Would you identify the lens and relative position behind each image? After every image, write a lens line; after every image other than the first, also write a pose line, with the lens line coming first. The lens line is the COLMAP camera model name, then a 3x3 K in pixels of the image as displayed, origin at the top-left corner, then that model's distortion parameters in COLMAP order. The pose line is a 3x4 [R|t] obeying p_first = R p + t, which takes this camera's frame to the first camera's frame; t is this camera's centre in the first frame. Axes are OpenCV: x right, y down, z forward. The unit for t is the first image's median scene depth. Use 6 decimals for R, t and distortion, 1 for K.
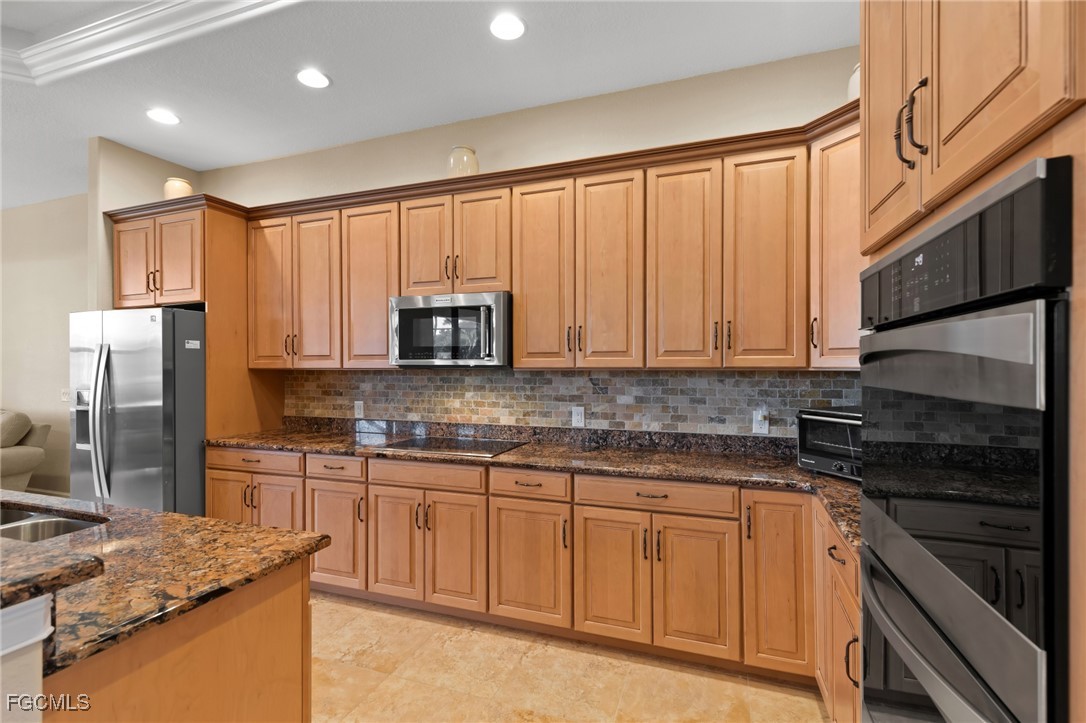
lens RADIAL K [[493.7, 0, 540.3], [0, 493.7, 365.5], [0, 0, 1]] dist [0.002128, 0.000324]
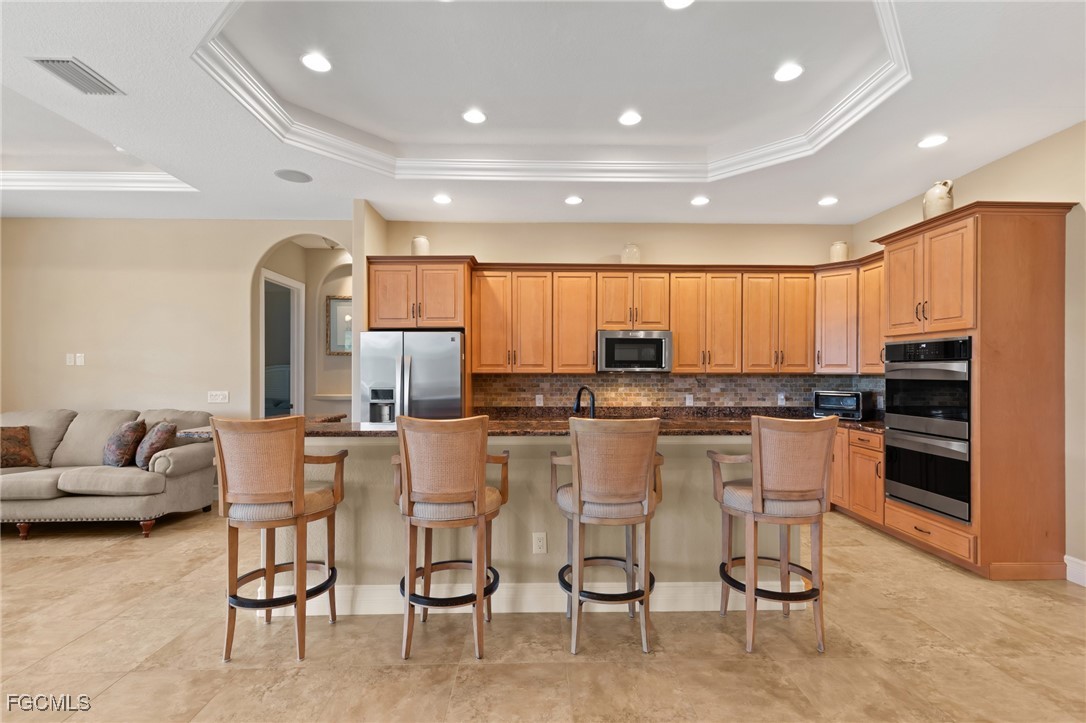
lens RADIAL K [[493.7, 0, 546.7], [0, 493.7, 367.8], [0, 0, 1]] dist [0.002128, 0.000324]
pose [[0.932289, 0.005446, 0.361675, -1.066016], [-0.002868, 0.999967, -0.007663, 0.001488], [-0.361704, 0.006107, 0.932273, -0.490620]]
